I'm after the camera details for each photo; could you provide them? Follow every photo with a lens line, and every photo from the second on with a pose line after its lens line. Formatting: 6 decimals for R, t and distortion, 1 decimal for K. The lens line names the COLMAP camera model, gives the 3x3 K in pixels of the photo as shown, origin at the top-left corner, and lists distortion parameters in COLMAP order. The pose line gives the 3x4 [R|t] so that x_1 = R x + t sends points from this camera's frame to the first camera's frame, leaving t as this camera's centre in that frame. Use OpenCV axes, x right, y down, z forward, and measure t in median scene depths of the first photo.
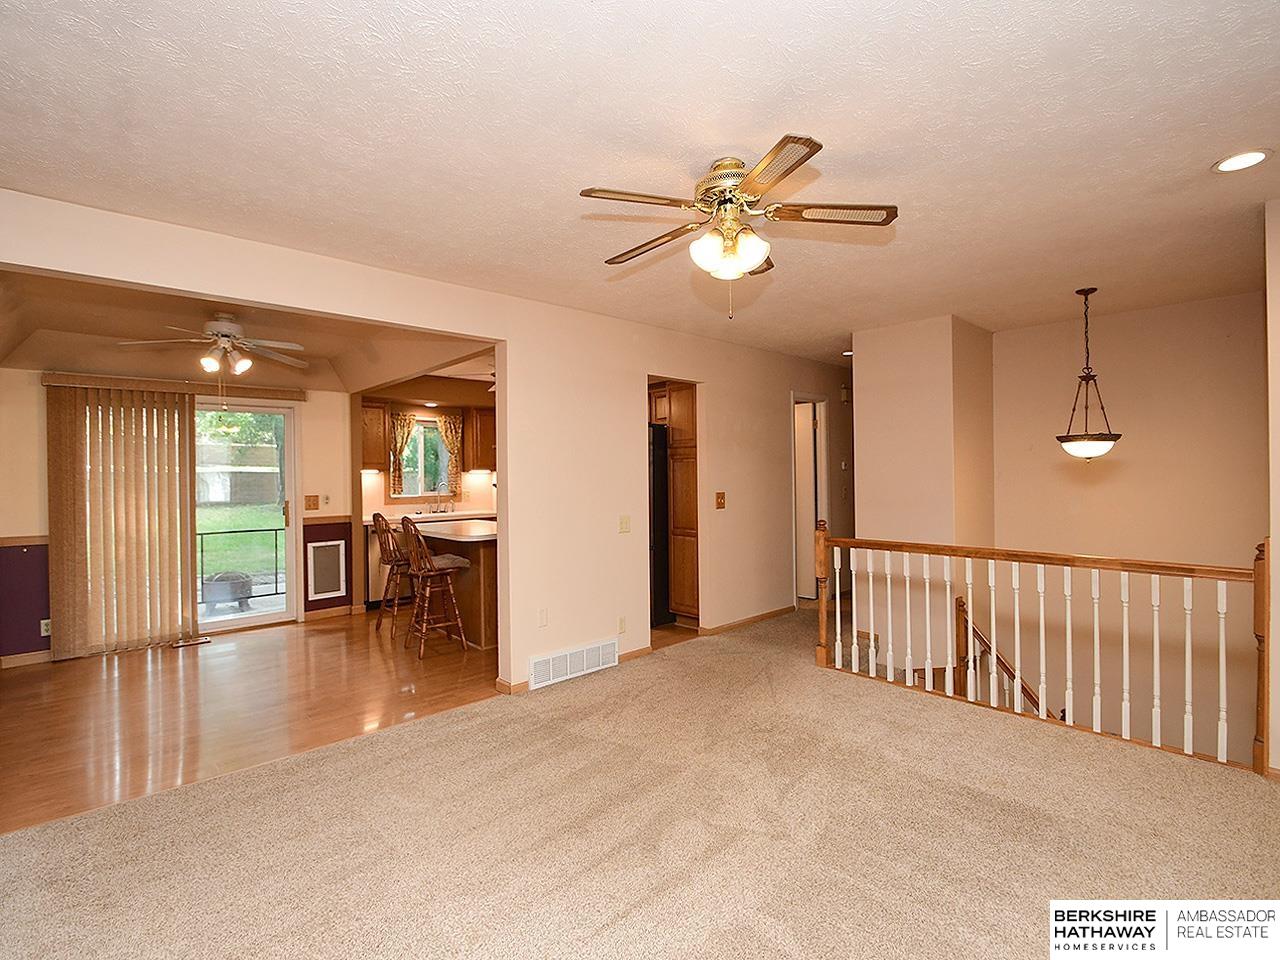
lens RADIAL K [[597.4, 0, 658.7], [0, 597.4, 476.9], [0, 0, 1]] dist [-0.024962, 0.000236]
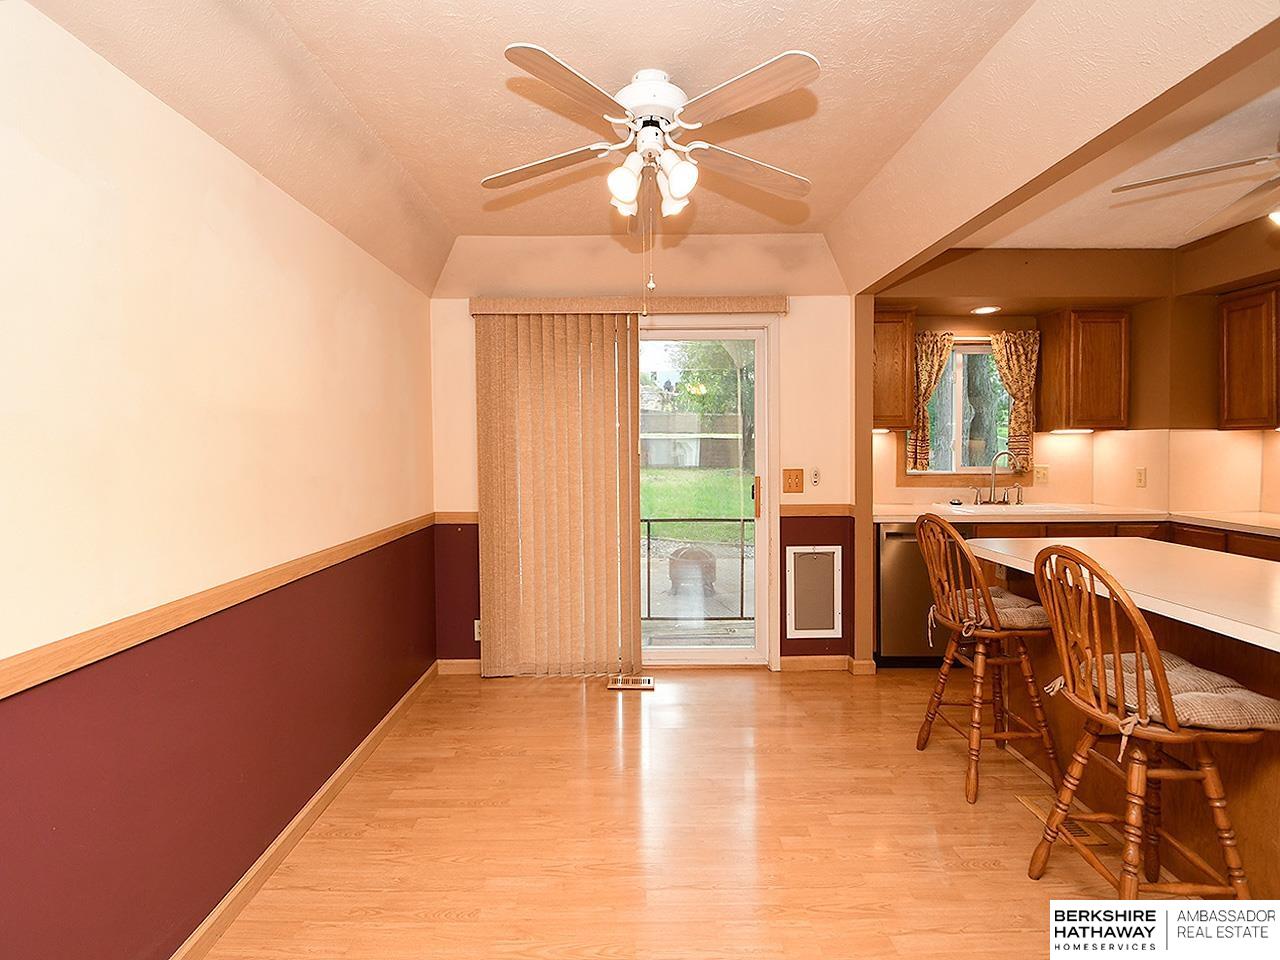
lens RADIAL K [[574.1, 0, 616.8], [0, 574.1, 448.2], [0, 0, 1]] dist [-0.007131, -0.006789]
pose [[0.707848, 0.010571, -0.706286, -0.297346], [-0.005781, 0.999941, 0.009173, 0.005442], [0.706341, -0.002410, 0.707867, 0.452427]]
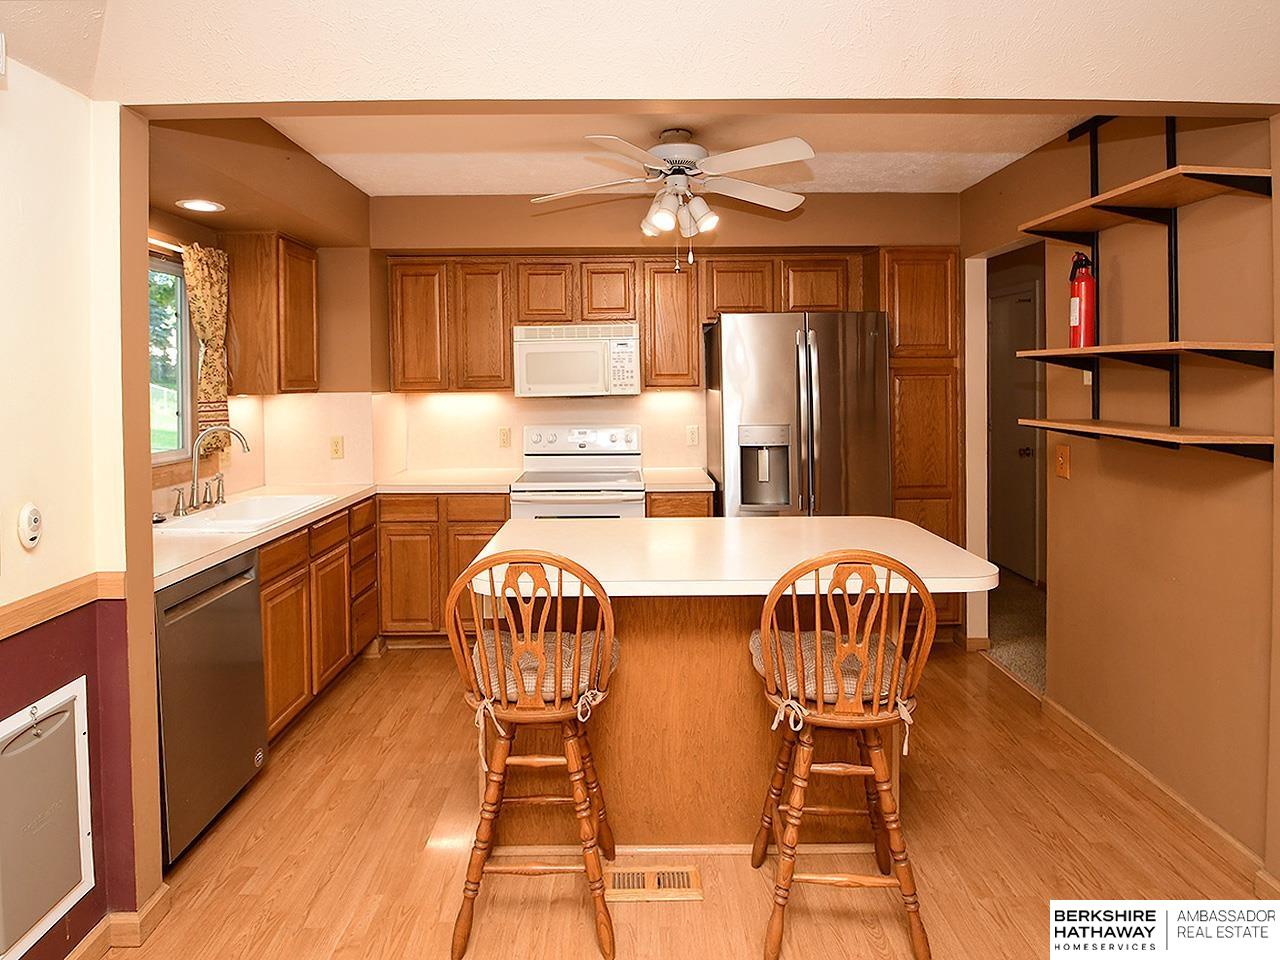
lens RADIAL K [[672.6, 0, 628.2], [0, 672.6, 382.9], [0, 0, 1]] dist [0.003440, -0.001625]
pose [[0.687801, 0.004864, 0.725883, -0.606121], [0.001330, 0.999967, -0.007961, -0.016828], [-0.725898, 0.006442, 0.687772, 0.655298]]
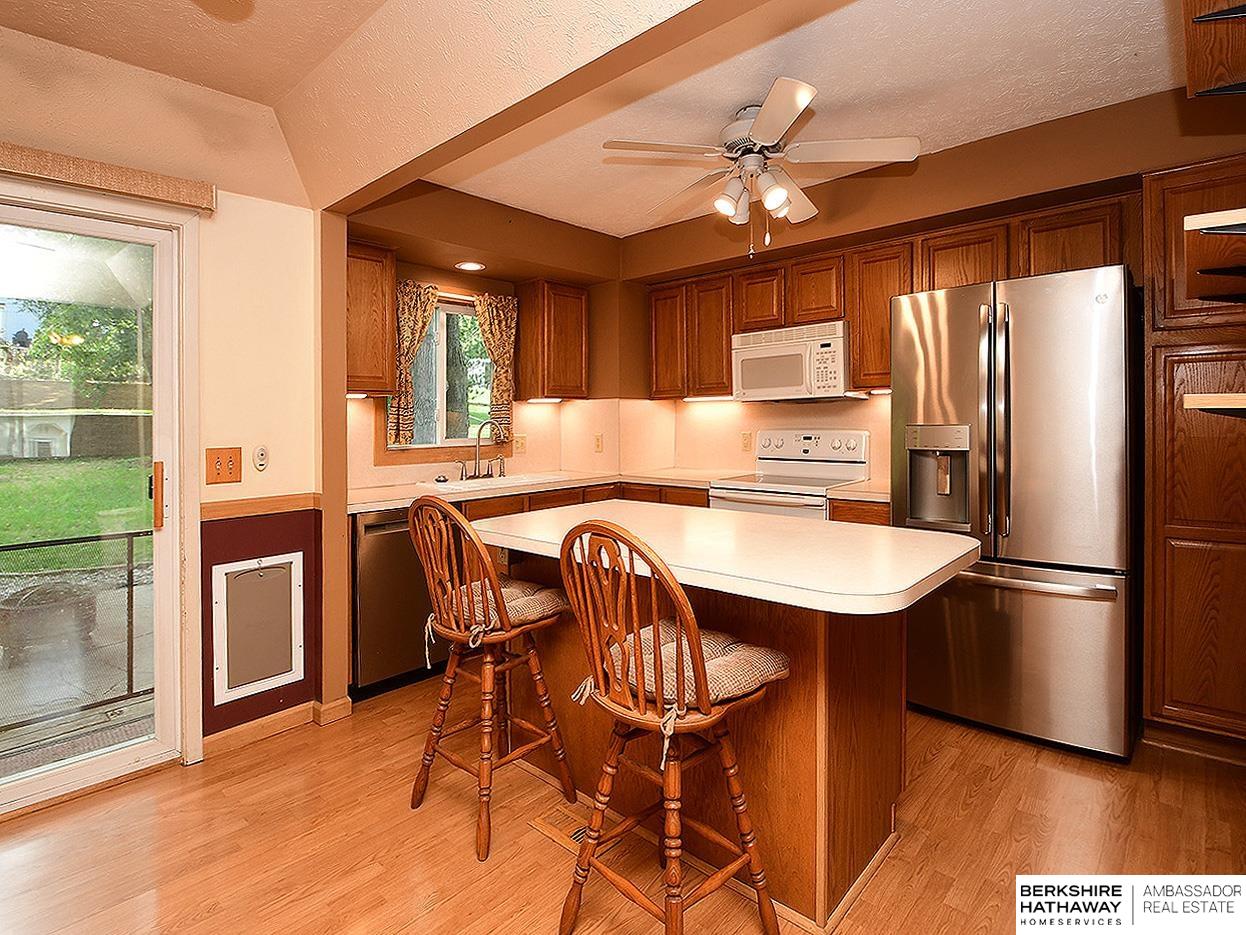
lens RADIAL K [[641.8, 0, 664.1], [0, 641.8, 411.8], [0, 0, 1]] dist [0.001571, -0.003121]
pose [[0.994536, -0.001133, 0.104387, -0.330606], [0.002642, 0.999894, -0.014317, 0.013246], [-0.104360, 0.014514, 0.994434, 0.527325]]
